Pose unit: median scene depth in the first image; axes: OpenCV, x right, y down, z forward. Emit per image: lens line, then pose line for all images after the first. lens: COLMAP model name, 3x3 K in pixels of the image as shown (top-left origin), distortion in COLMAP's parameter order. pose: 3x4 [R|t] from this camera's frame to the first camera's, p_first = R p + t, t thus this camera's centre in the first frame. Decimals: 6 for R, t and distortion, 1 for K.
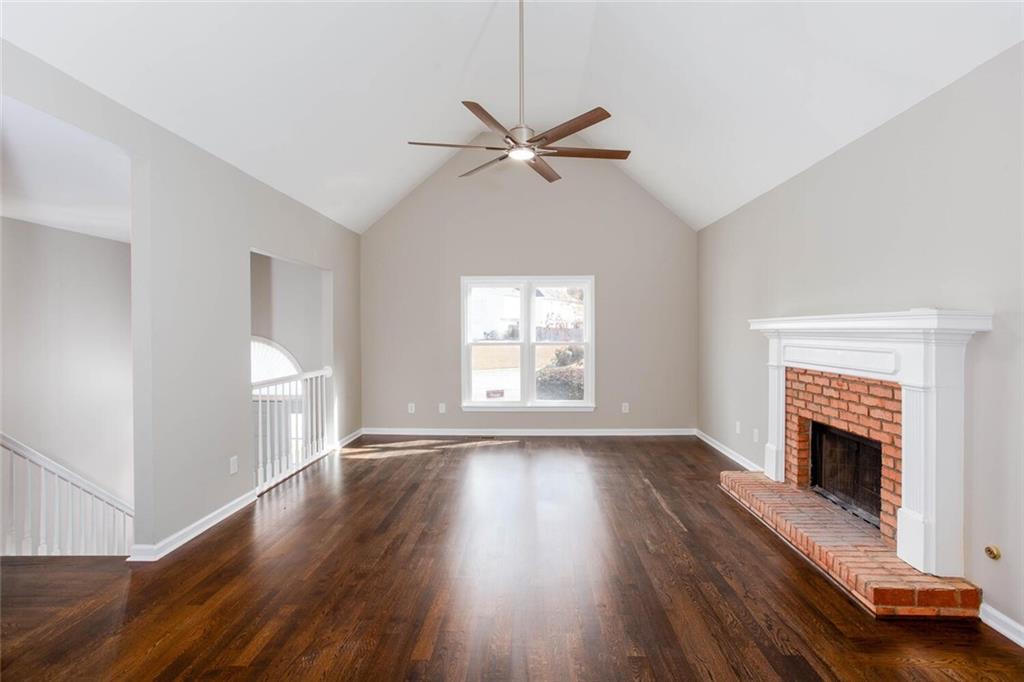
lens RADIAL K [[503.3, 0, 508.3], [0, 503.3, 332.5], [0, 0, 1]] dist [-0.039496, 0.012437]
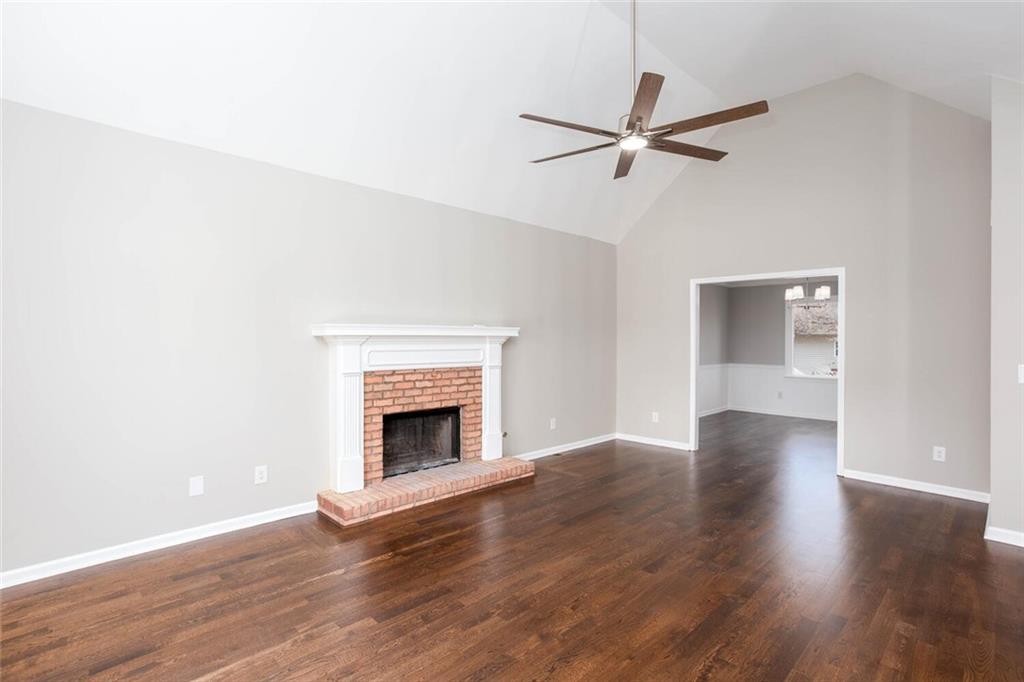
lens RADIAL K [[503.3, 0, 520.2], [0, 503.3, 338.0], [0, 0, 1]] dist [-0.039496, 0.012437]
pose [[-0.749467, 0.002716, 0.662036, -0.426792], [0.002162, 0.999996, -0.001655, 0.002012], [-0.662038, 0.000191, -0.749470, 1.851528]]
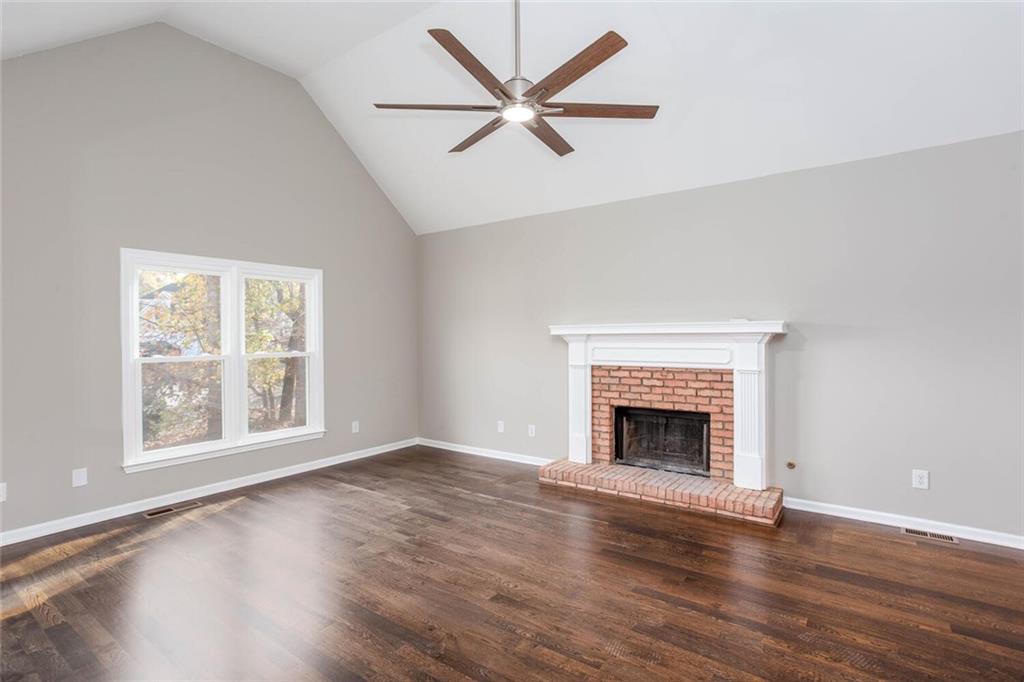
lens RADIAL K [[503.3, 0, 519.6], [0, 503.3, 336.7], [0, 0, 1]] dist [-0.039496, 0.012437]
pose [[0.541677, -0.002401, 0.840584, -0.653954], [0.010413, 0.999938, -0.003854, 0.002477], [-0.840522, 0.010840, 0.541668, 0.585411]]
